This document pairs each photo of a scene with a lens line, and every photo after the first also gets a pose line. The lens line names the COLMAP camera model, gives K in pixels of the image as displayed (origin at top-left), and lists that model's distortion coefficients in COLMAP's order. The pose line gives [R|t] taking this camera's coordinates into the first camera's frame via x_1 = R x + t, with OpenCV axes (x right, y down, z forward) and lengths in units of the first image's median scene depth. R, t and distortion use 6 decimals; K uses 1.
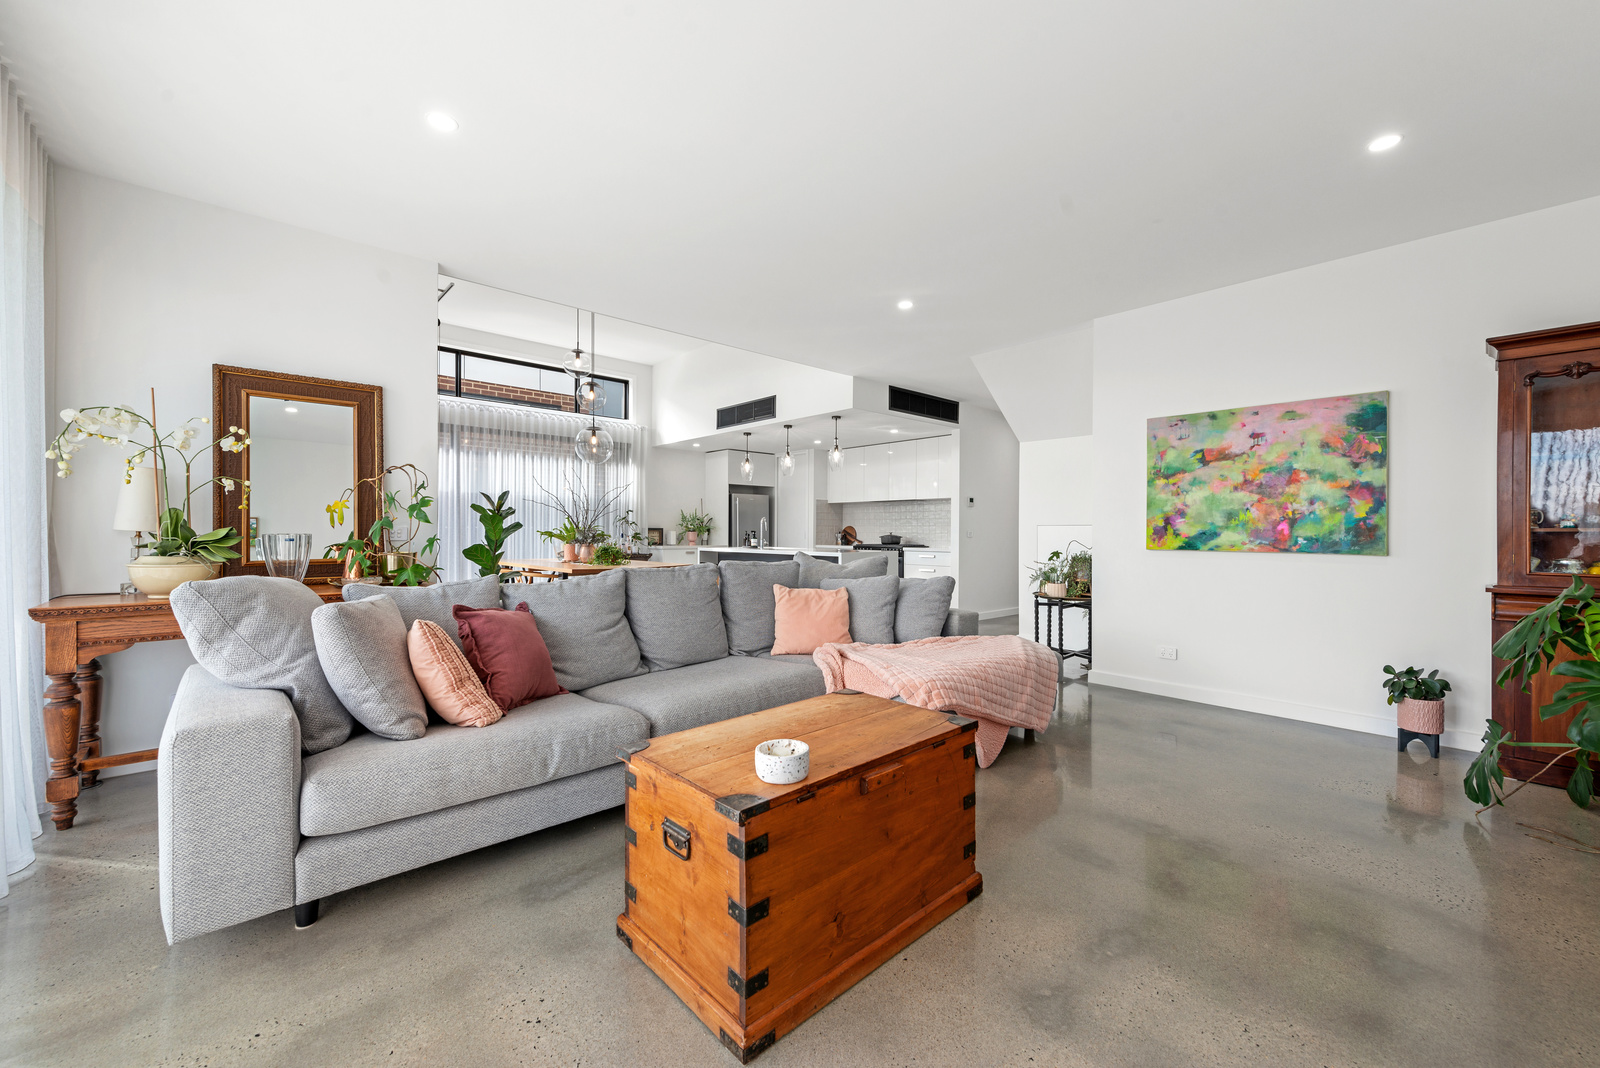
lens RADIAL K [[626.6, 0, 803.8], [0, 626.6, 532.6], [0, 0, 1]] dist [0.000442, 0.000037]
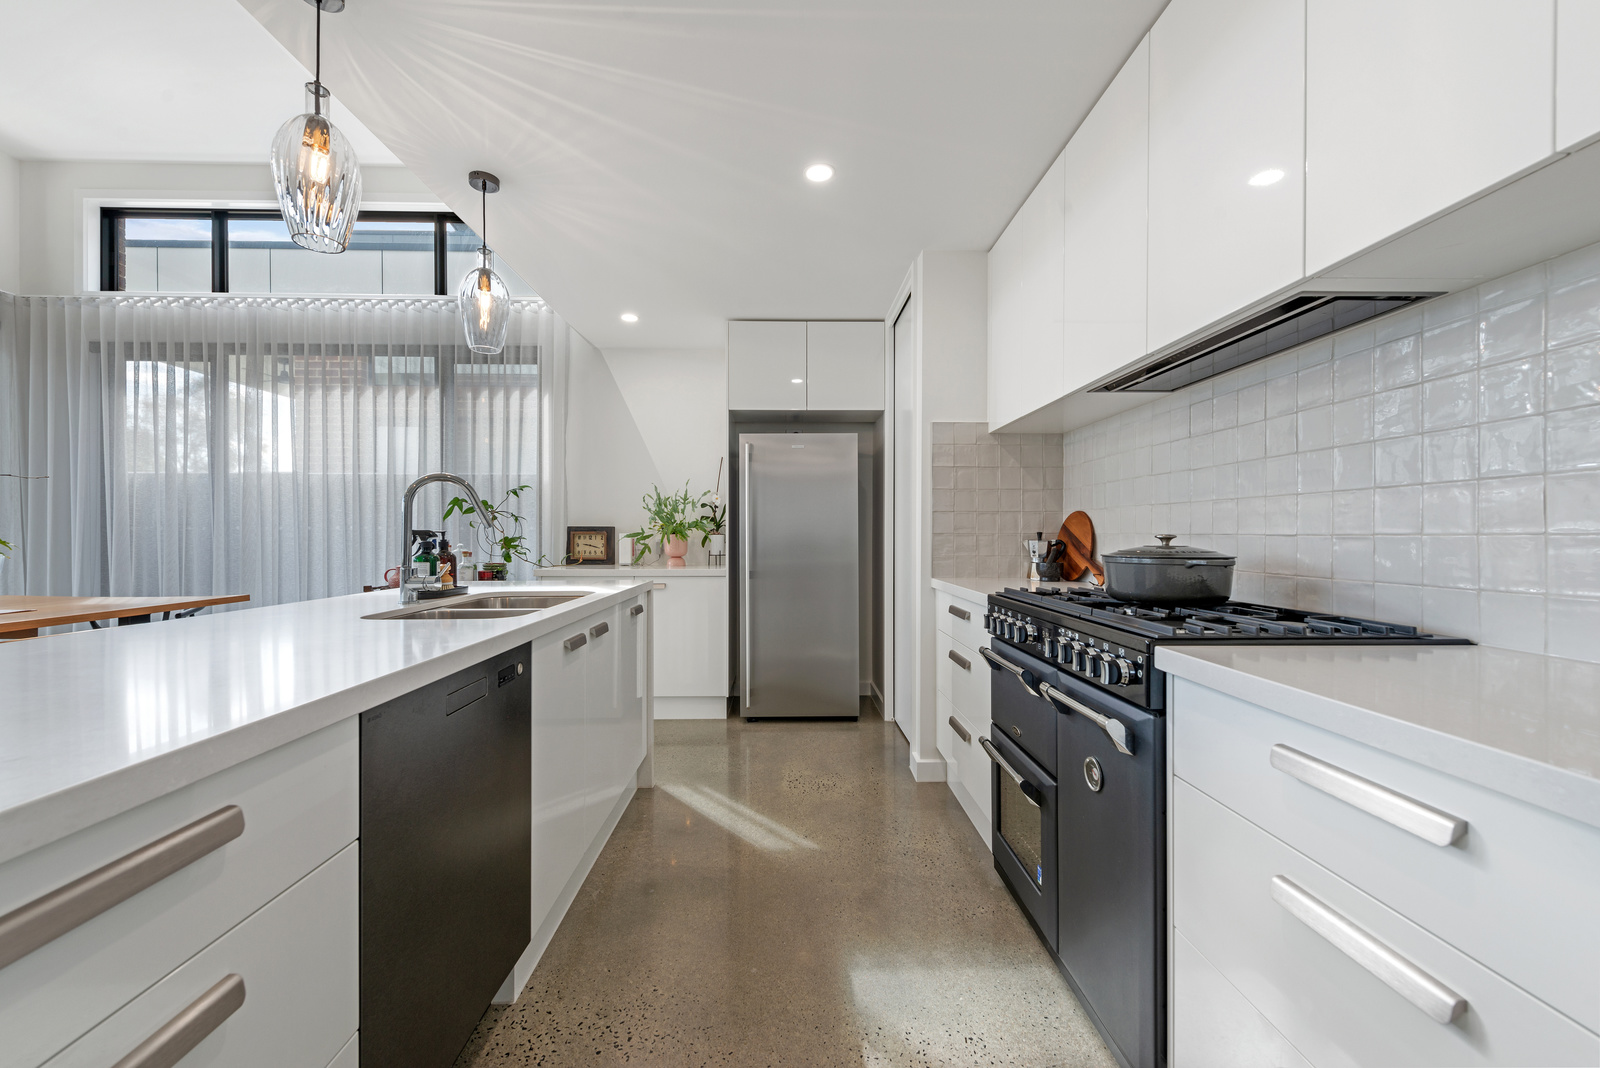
lens RADIAL K [[626.6, 0, 798.6], [0, 626.6, 537.5], [0, 0, 1]] dist [0.000442, 0.000037]
pose [[0.757266, -0.001304, -0.653105, 0.168618], [-0.000020, 0.999998, -0.002020, 0.001281], [0.653106, 0.001543, 0.757265, 0.752892]]
